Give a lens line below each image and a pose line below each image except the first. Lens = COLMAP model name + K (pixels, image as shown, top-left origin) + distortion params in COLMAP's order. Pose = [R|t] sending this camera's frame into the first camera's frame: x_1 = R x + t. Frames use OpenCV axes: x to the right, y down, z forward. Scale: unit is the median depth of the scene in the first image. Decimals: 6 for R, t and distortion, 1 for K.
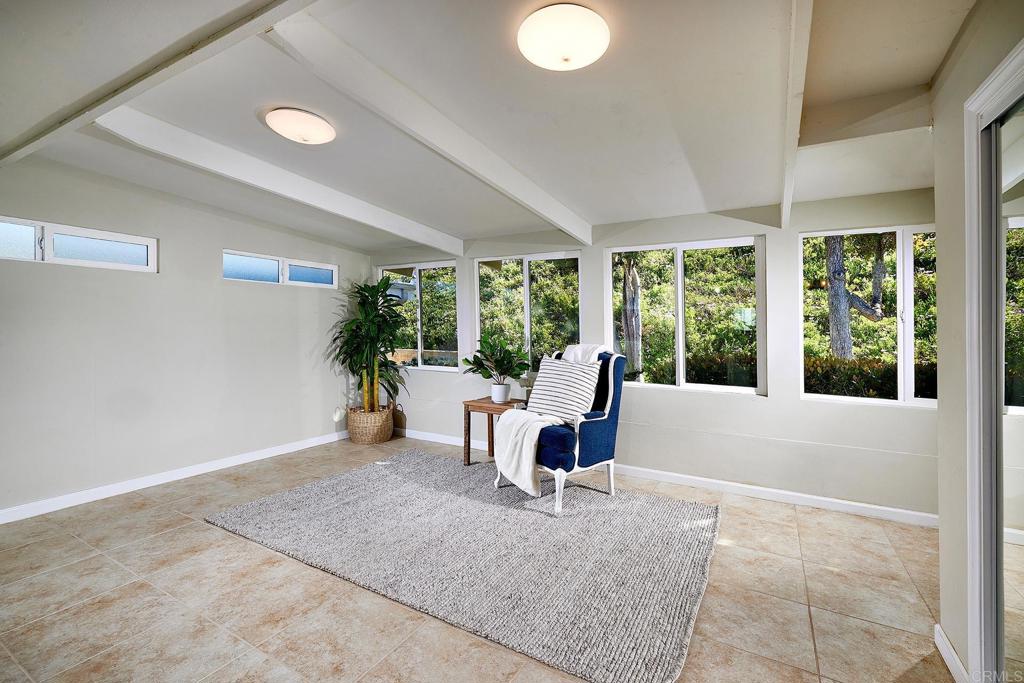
lens RADIAL K [[454.3, 0, 509.8], [0, 454.3, 335.2], [0, 0, 1]] dist [0.000266, 0.000098]
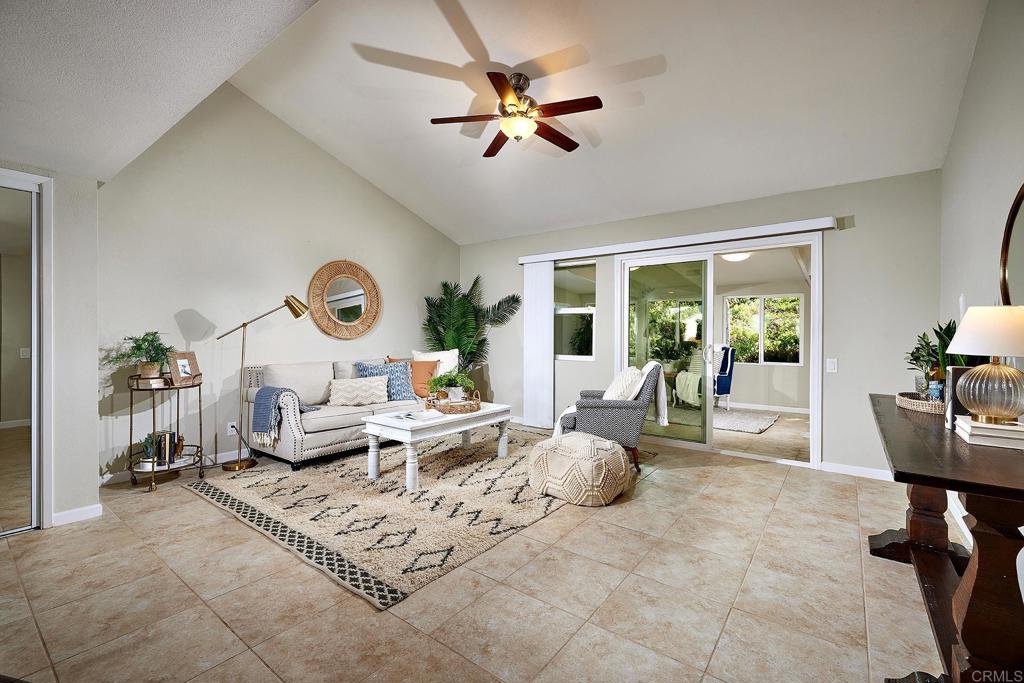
lens RADIAL K [[437.6, 0, 510.0], [0, 437.6, 335.4], [0, 0, 1]] dist [0.000159, 0.000400]
pose [[0.990466, 0.006097, -0.137625, -0.240949], [-0.007942, 0.999886, -0.012860, 0.007560], [0.137531, 0.013831, 0.990401, -0.567328]]
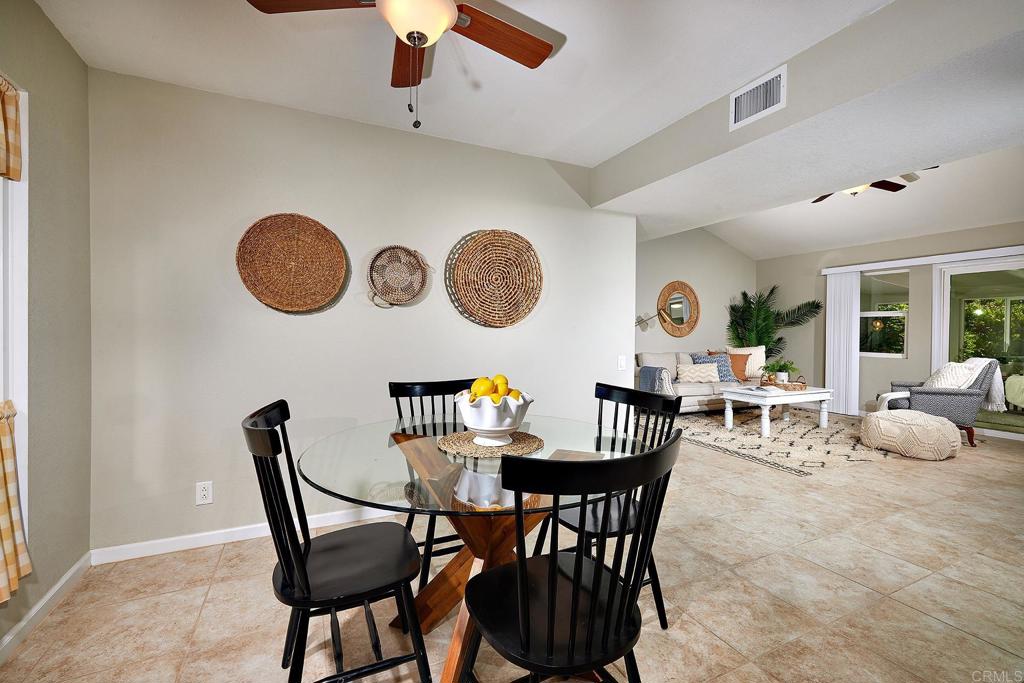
lens RADIAL K [[437.6, 0, 510.0], [0, 437.6, 335.4], [0, 0, 1]] dist [0.000159, 0.000400]
pose [[0.817986, 0.017767, -0.574964, -0.367026], [-0.022630, 0.999743, -0.001303, 0.014763], [0.574793, 0.014077, 0.818178, -1.033919]]
